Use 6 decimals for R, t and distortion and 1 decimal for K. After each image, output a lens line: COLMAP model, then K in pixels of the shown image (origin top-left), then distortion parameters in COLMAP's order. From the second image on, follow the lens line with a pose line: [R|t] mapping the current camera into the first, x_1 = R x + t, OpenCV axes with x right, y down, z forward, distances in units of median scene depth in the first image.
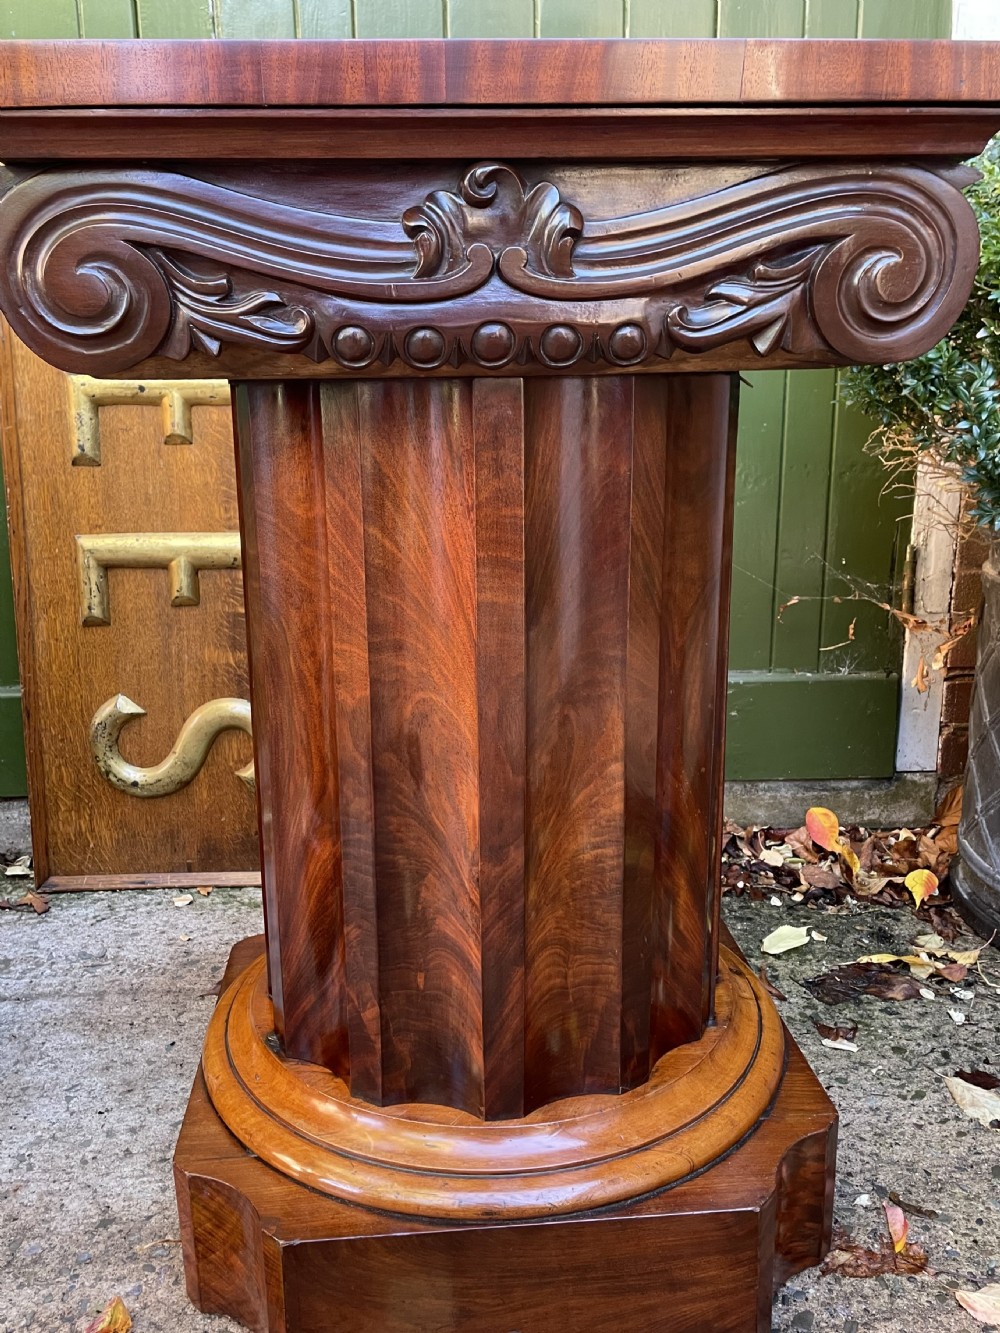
lens RADIAL K [[1132.3, 0, 497.3], [0, 1132.3, 653.5], [0, 0, 1]] dist [0.073209, -0.091654]
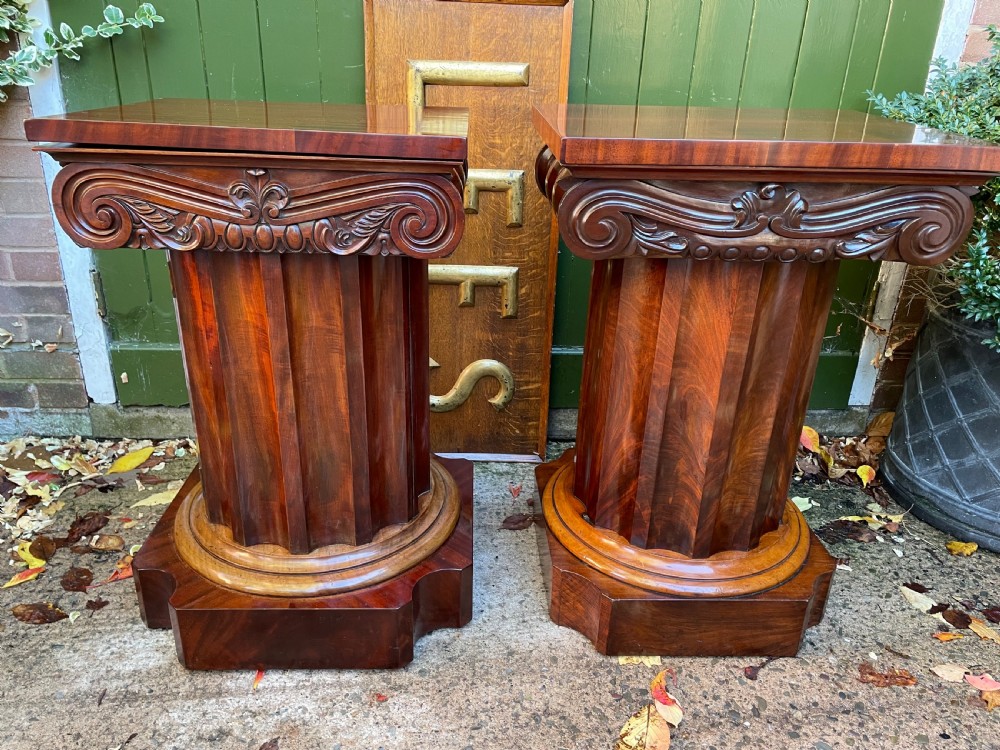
lens RADIAL K [[762.0, 0, 500.2], [0, 762.0, 377.7], [0, 0, 1]] dist [0.092240, -0.122458]
pose [[0.998027, 0.031853, 0.054103, -0.302555], [-0.041050, 0.983091, 0.178457, -0.155390], [-0.047503, -0.180326, 0.982459, -0.173026]]
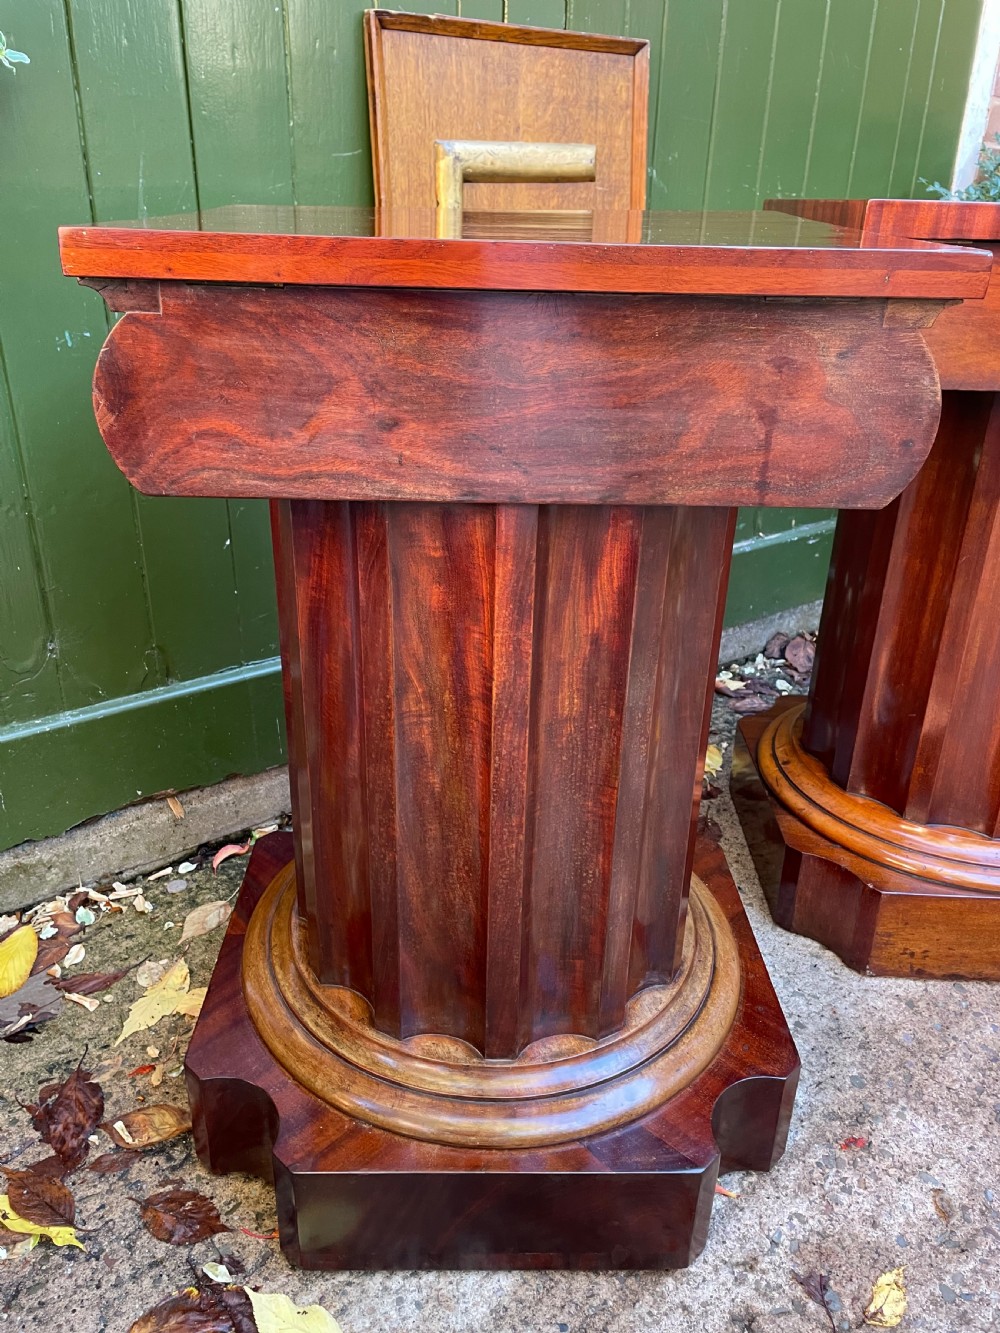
lens RADIAL K [[1017.6, 0, 490.1], [0, 1017.6, 656.4], [0, 0, 1]] dist [0.087635, -0.116798]
pose [[0.832628, -0.205603, 0.514254, -0.897191], [0.098048, 0.968593, 0.228503, -0.172775], [-0.545084, -0.139837, 0.826637, 0.197589]]
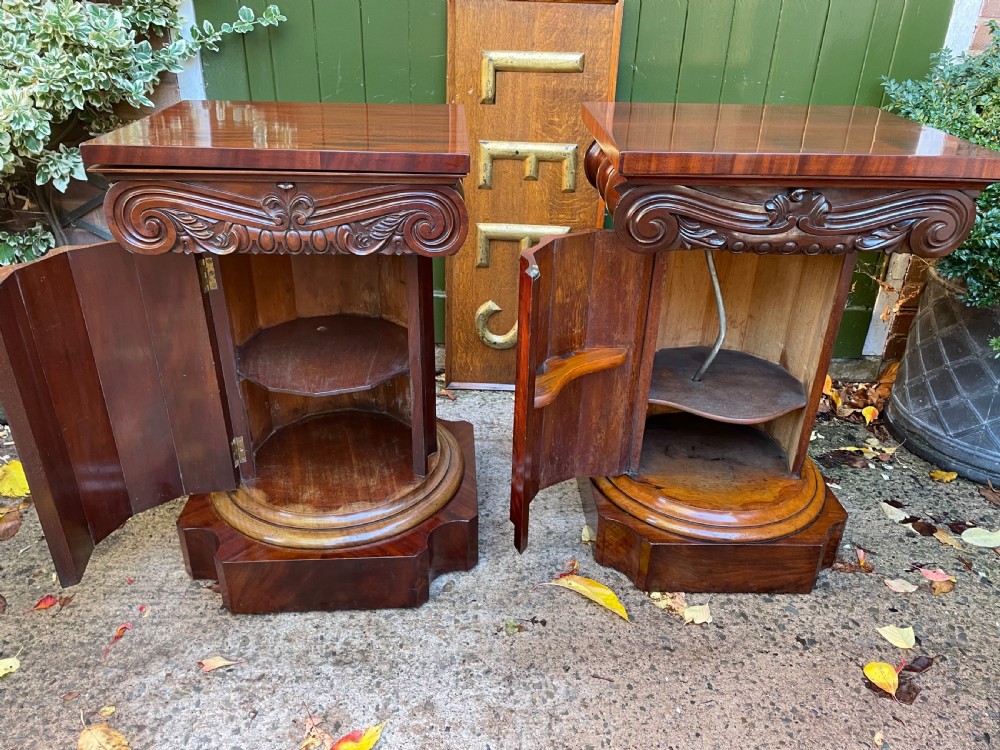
lens RADIAL K [[762.0, 0, 504.6], [0, 762.0, 373.7], [0, 0, 1]] dist [0.092240, -0.122458]
pose [[0.997821, 0.062018, -0.022525, -0.287217], [-0.055172, 0.971462, 0.230689, -0.169535], [0.036189, -0.228943, 0.972767, -0.412738]]
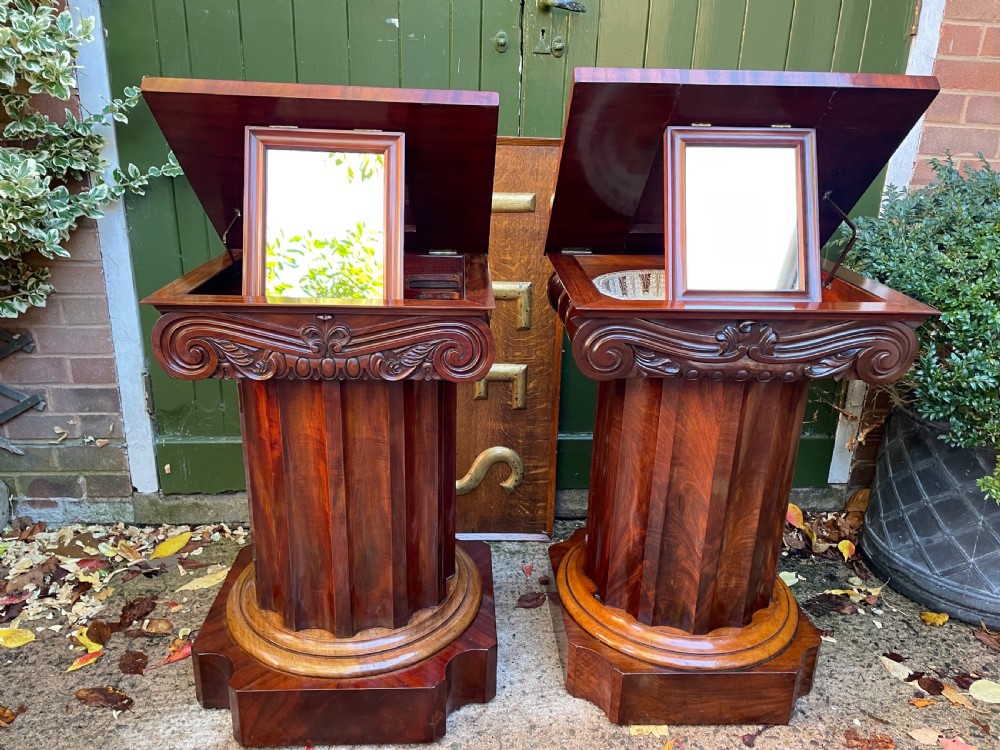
lens RADIAL K [[762.0, 0, 497.8], [0, 762.0, 366.9], [0, 0, 1]] dist [0.092240, -0.122458]
pose [[0.997452, 0.025836, 0.066498, -0.355992], [-0.032025, 0.995080, 0.093757, -0.235016], [-0.063748, -0.095648, 0.993372, -0.294709]]
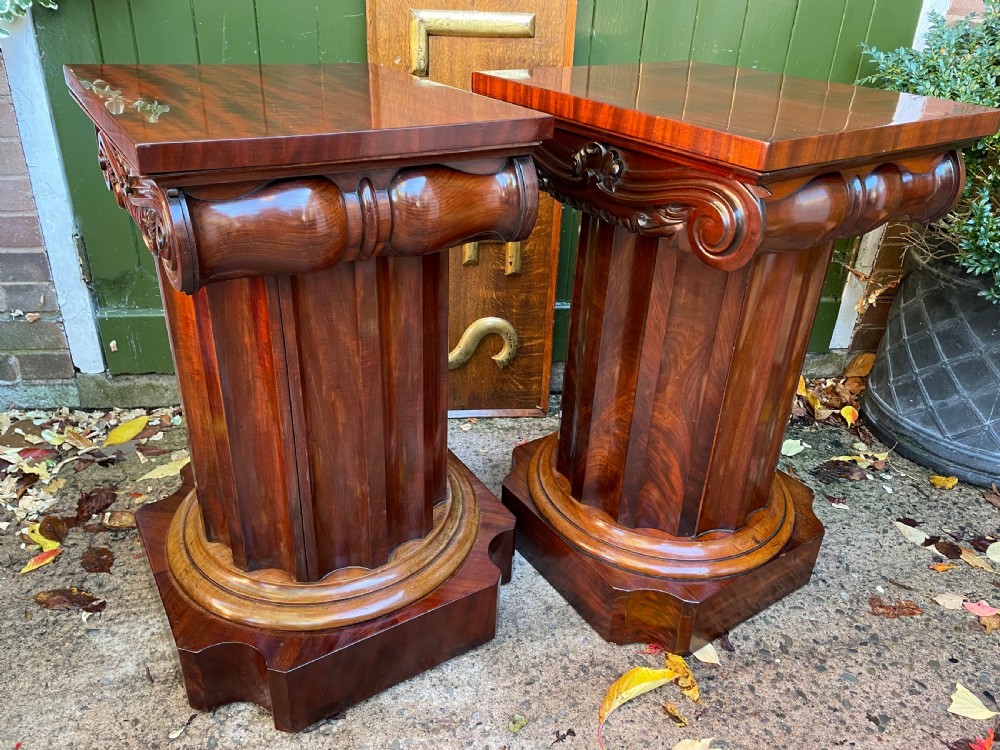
lens RADIAL K [[762.0, 0, 502.8], [0, 762.0, 369.3], [0, 0, 1]] dist [0.092240, -0.122458]
pose [[0.989074, -0.006459, 0.147276, -0.425083], [-0.030799, 0.967939, 0.249290, -0.190543], [-0.144165, -0.251102, 0.957165, -0.158634]]
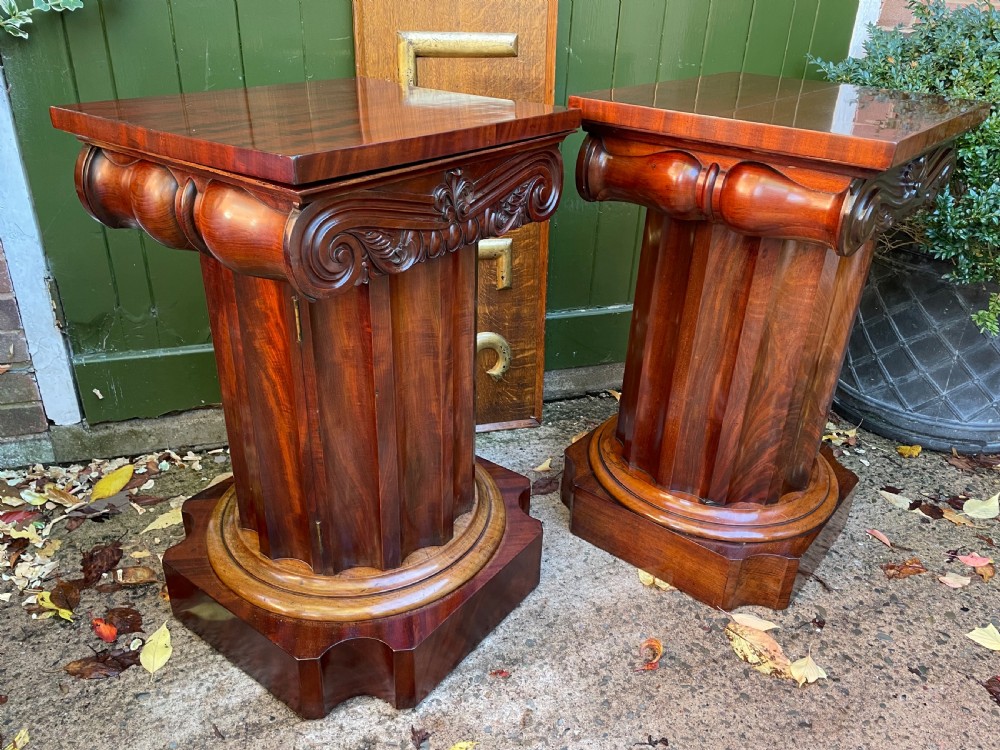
lens RADIAL K [[762.0, 0, 506.5], [0, 762.0, 373.4], [0, 0, 1]] dist [0.092240, -0.122458]
pose [[0.952751, -0.086228, 0.291256, -0.601044], [0.016253, 0.971959, 0.234588, -0.190135], [-0.303317, -0.218770, 0.927437, -0.133019]]
